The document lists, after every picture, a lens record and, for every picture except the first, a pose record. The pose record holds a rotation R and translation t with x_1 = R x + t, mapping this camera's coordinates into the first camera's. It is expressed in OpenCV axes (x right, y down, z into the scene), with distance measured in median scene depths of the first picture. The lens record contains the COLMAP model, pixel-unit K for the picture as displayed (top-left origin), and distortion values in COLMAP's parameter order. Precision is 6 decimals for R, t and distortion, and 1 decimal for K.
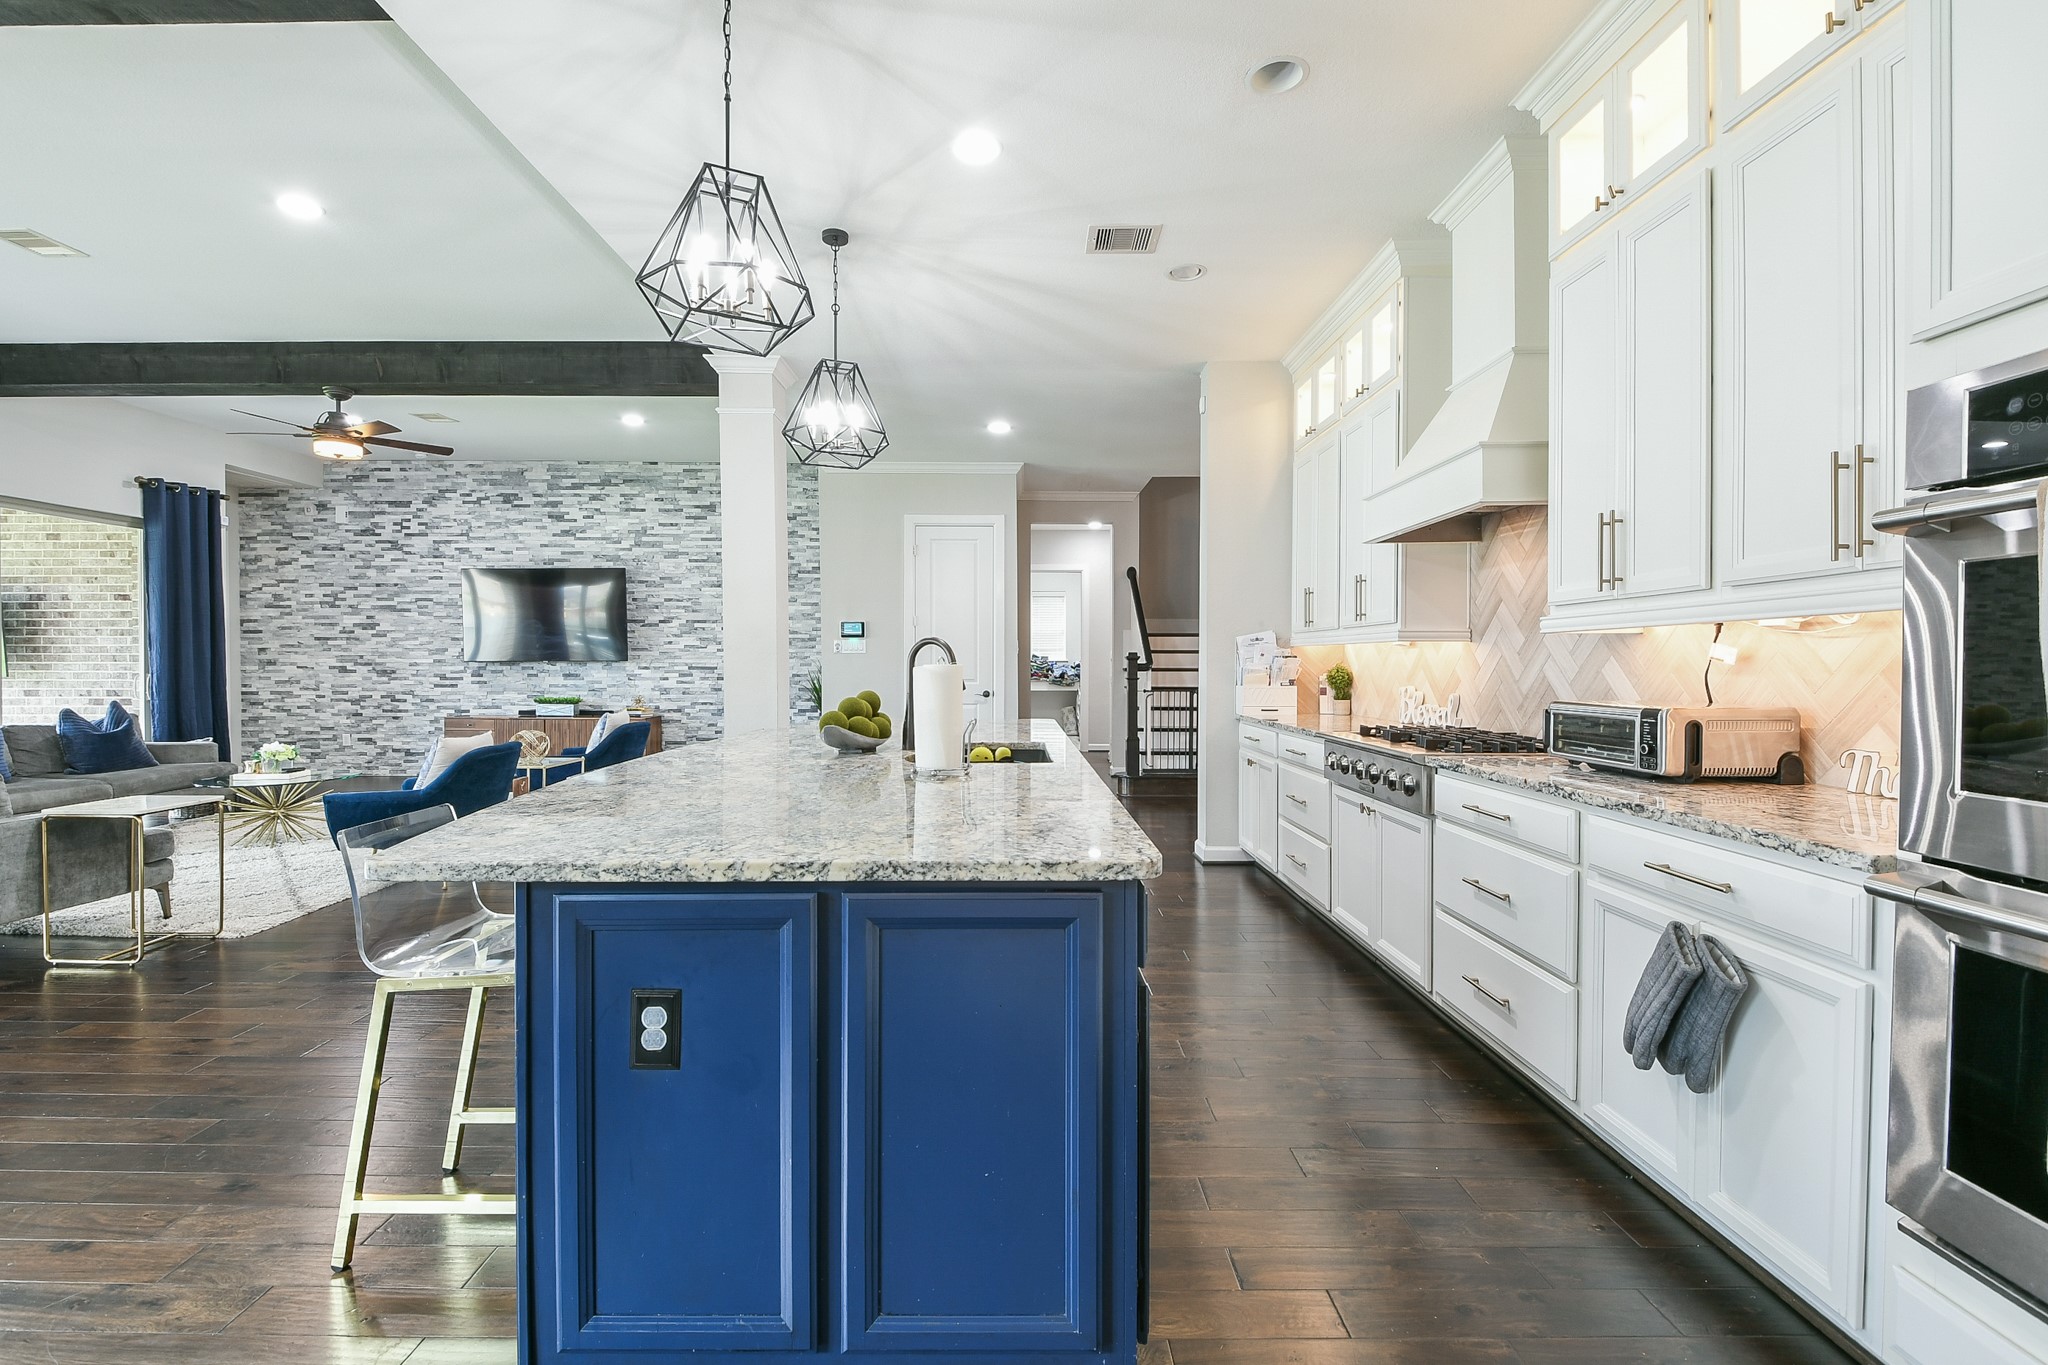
lens RADIAL K [[895.8, 0, 1010.6], [0, 895.8, 674.4], [0, 0, 1]] dist [0.035209, -0.030416]
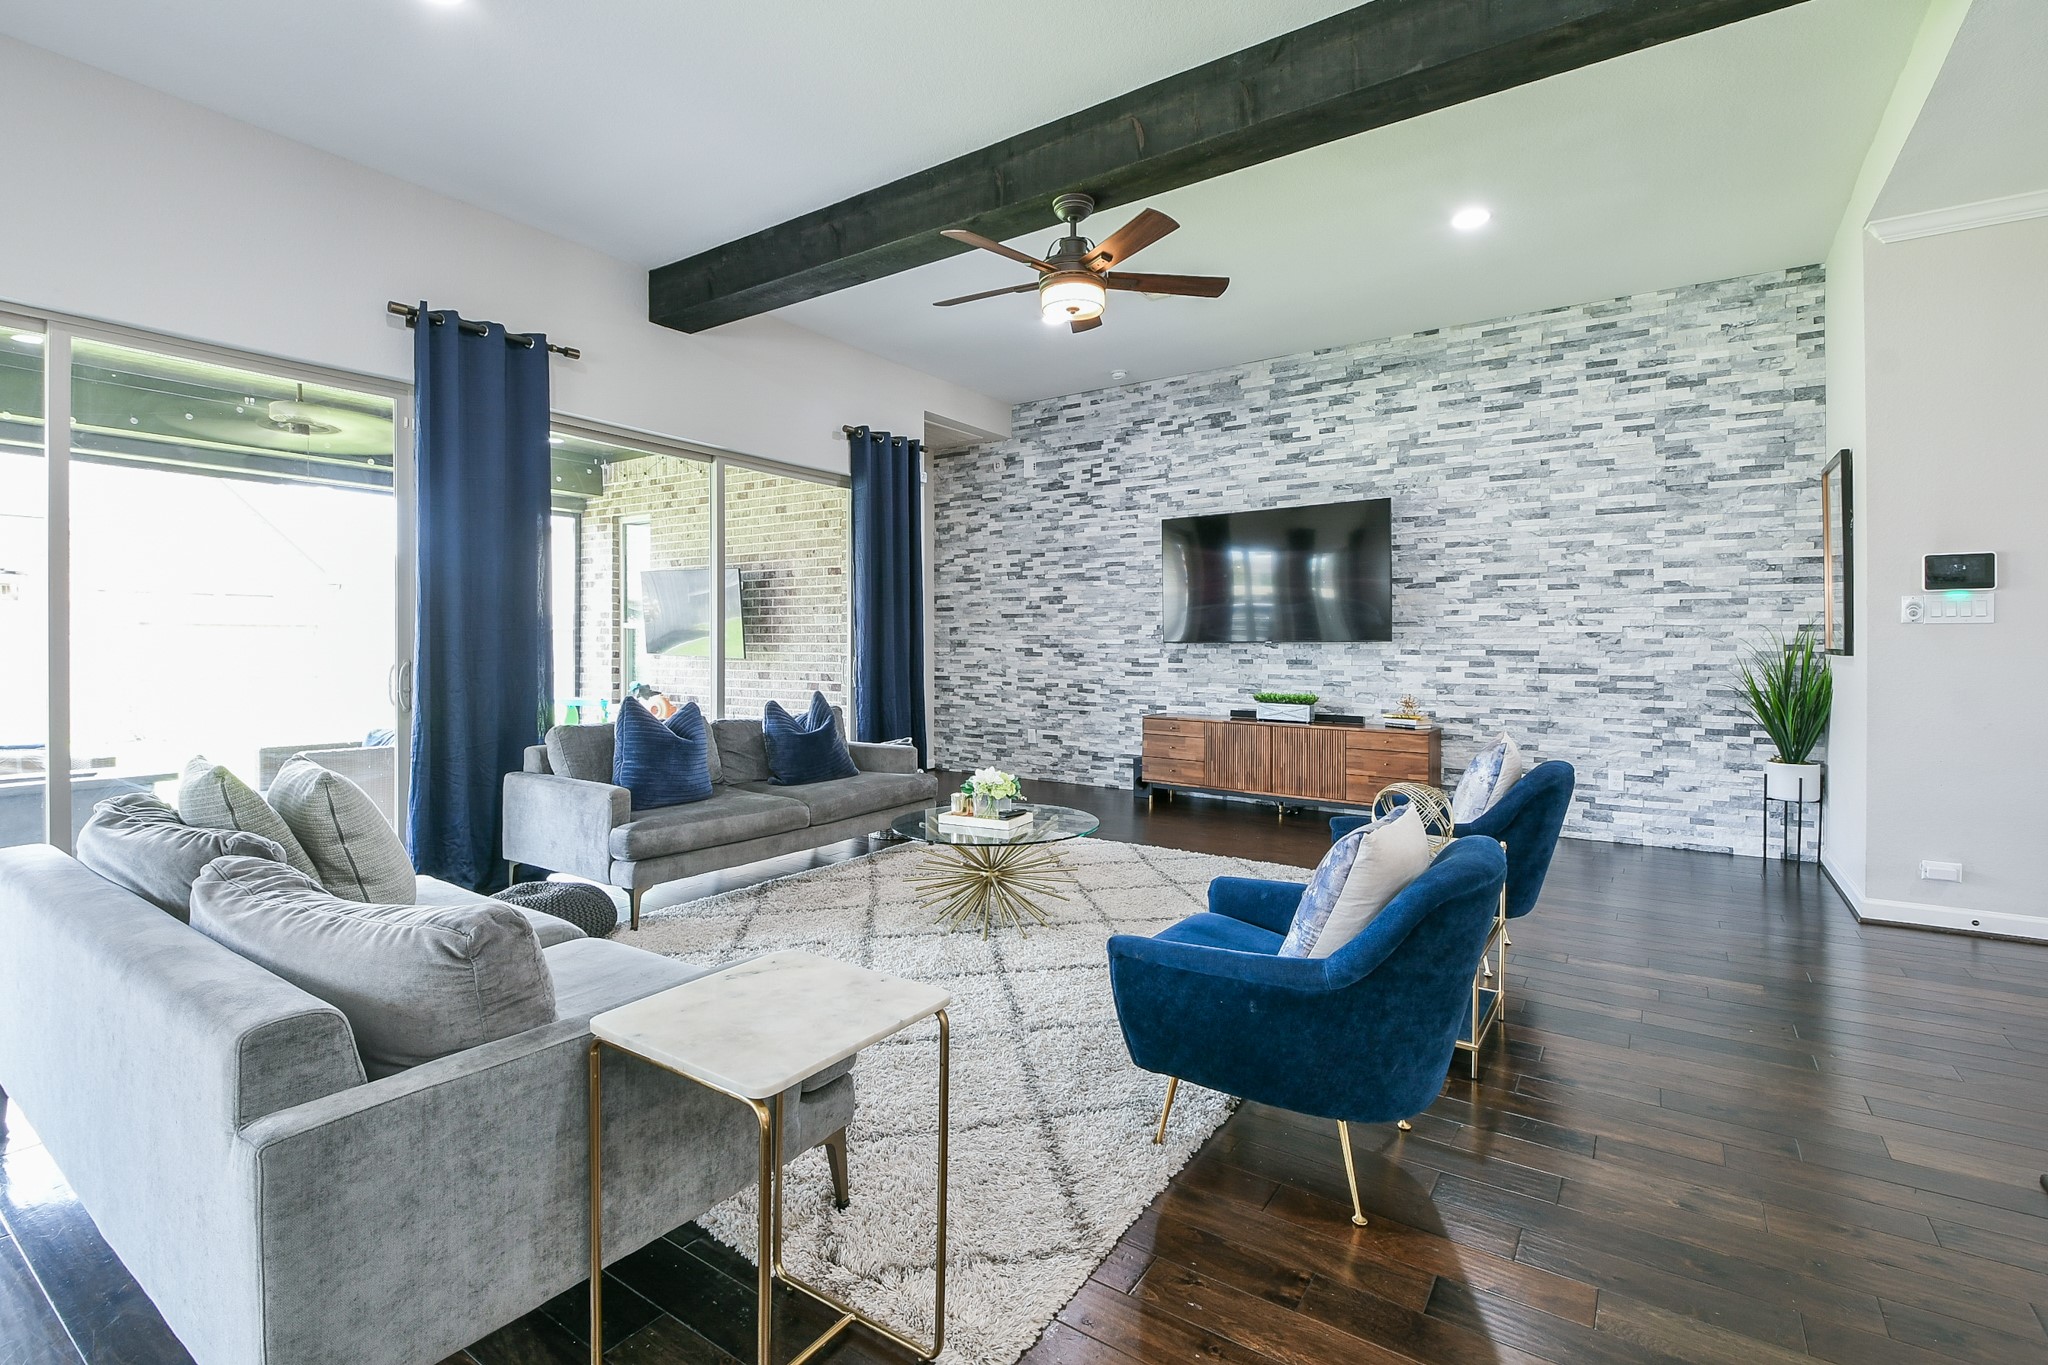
lens RADIAL K [[923.1, 0, 1016.5], [0, 923.1, 652.8], [0, 0, 1]] dist [0.037980, -0.035019]
pose [[0.823109, 0.005748, -0.567855, -0.261920], [-0.008083, 0.999966, -0.001594, -0.003286], [0.567827, 0.005902, 0.823127, 0.289131]]
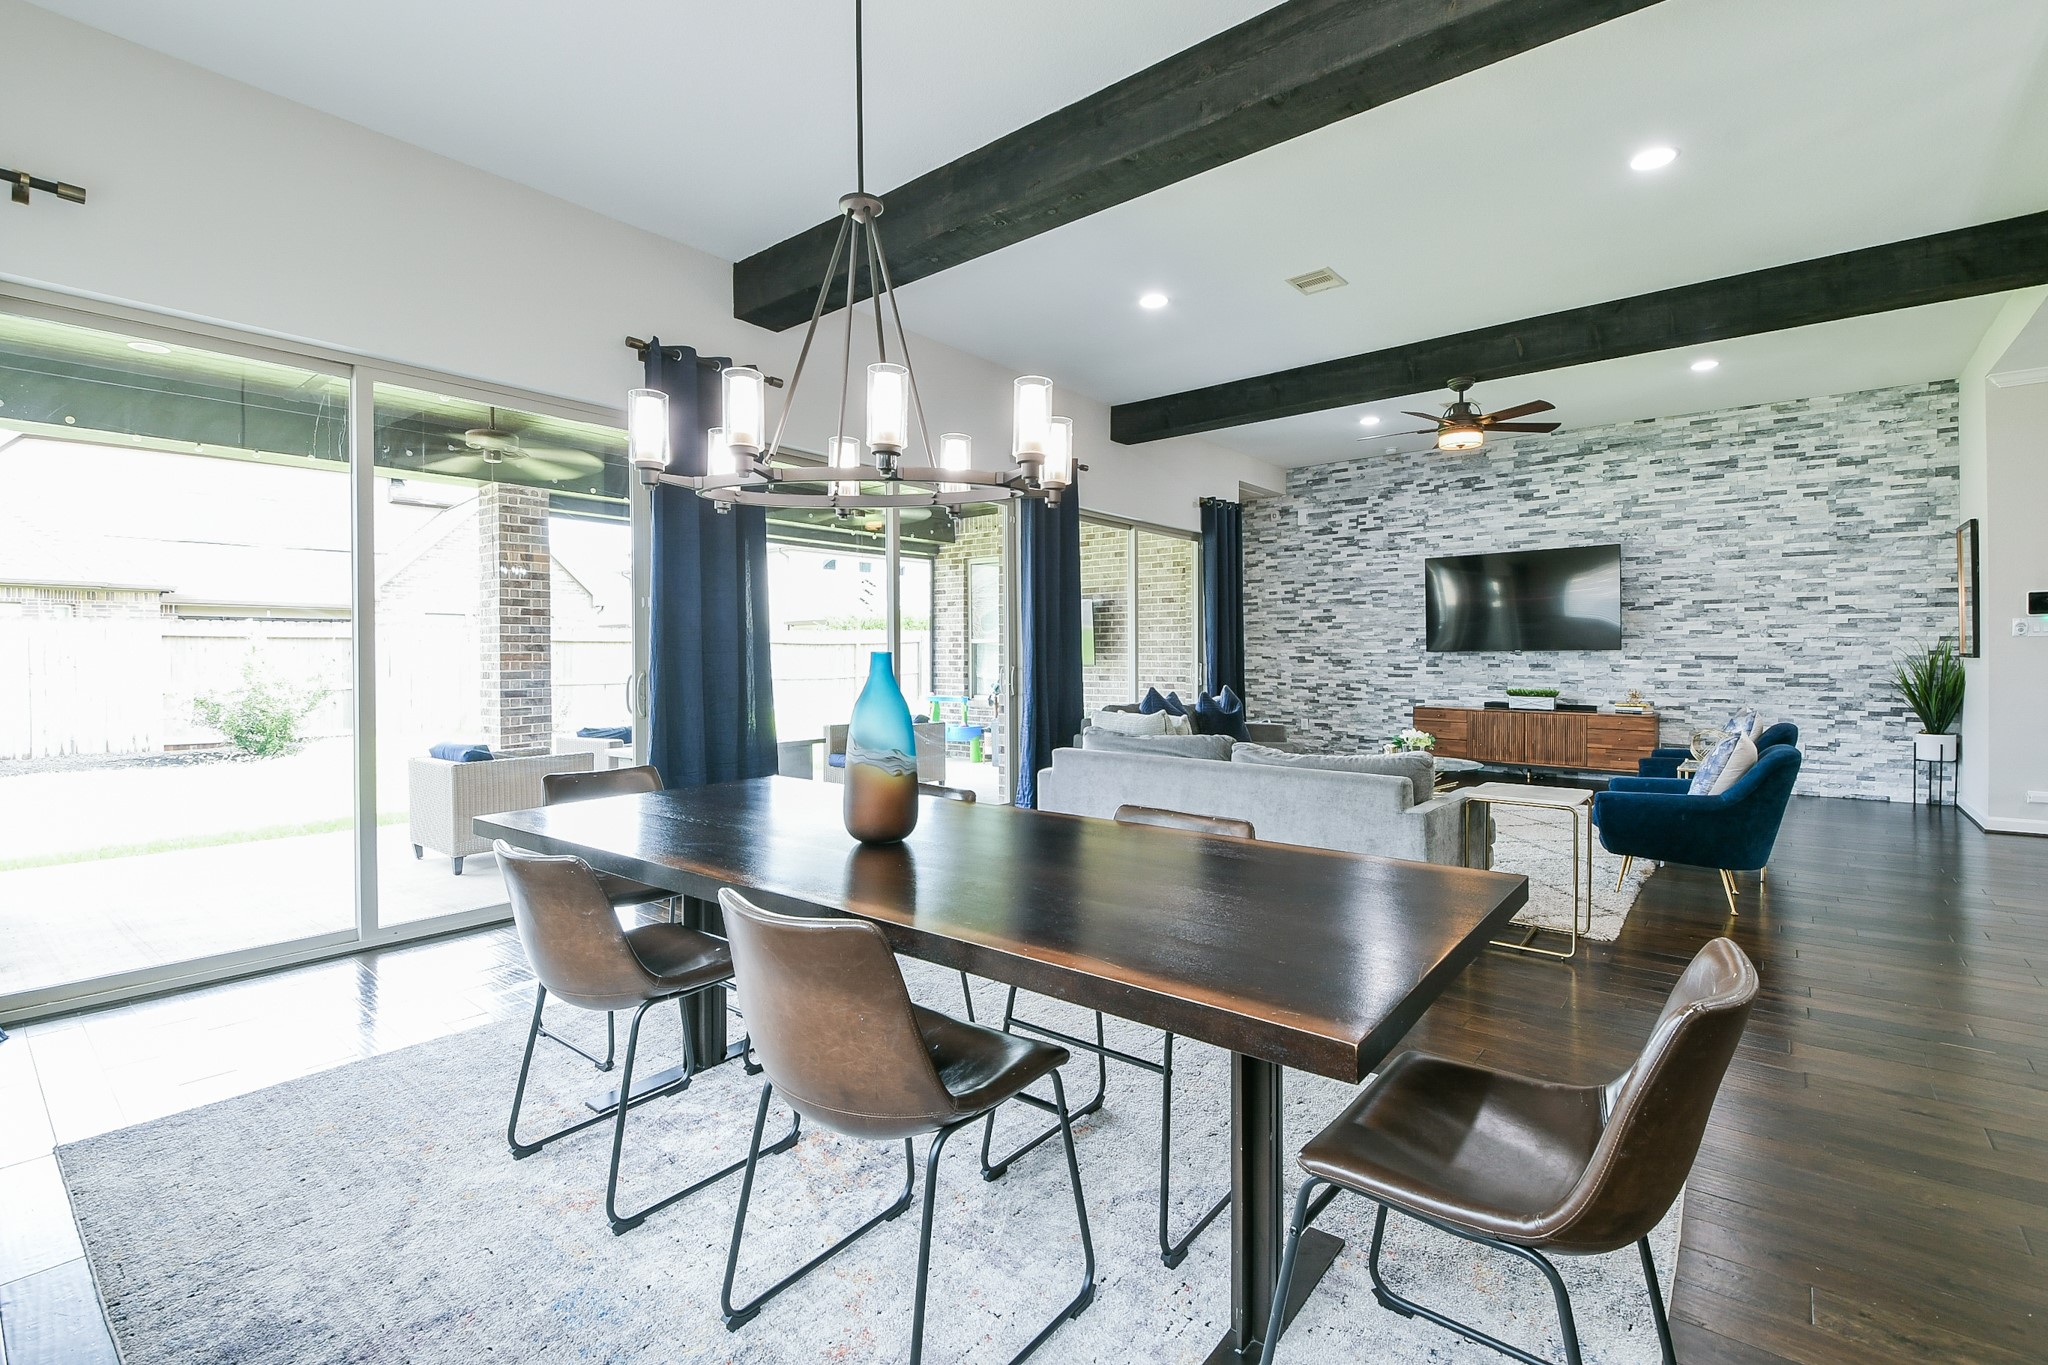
lens RADIAL K [[910.6, 0, 1013.4], [0, 910.6, 665.4], [0, 0, 1]] dist [0.001803, -0.011218]
pose [[0.764942, 0.003346, -0.644091, -0.300230], [-0.003538, 0.999993, 0.000994, 0.001644], [0.644090, 0.001519, 0.764949, -0.059098]]
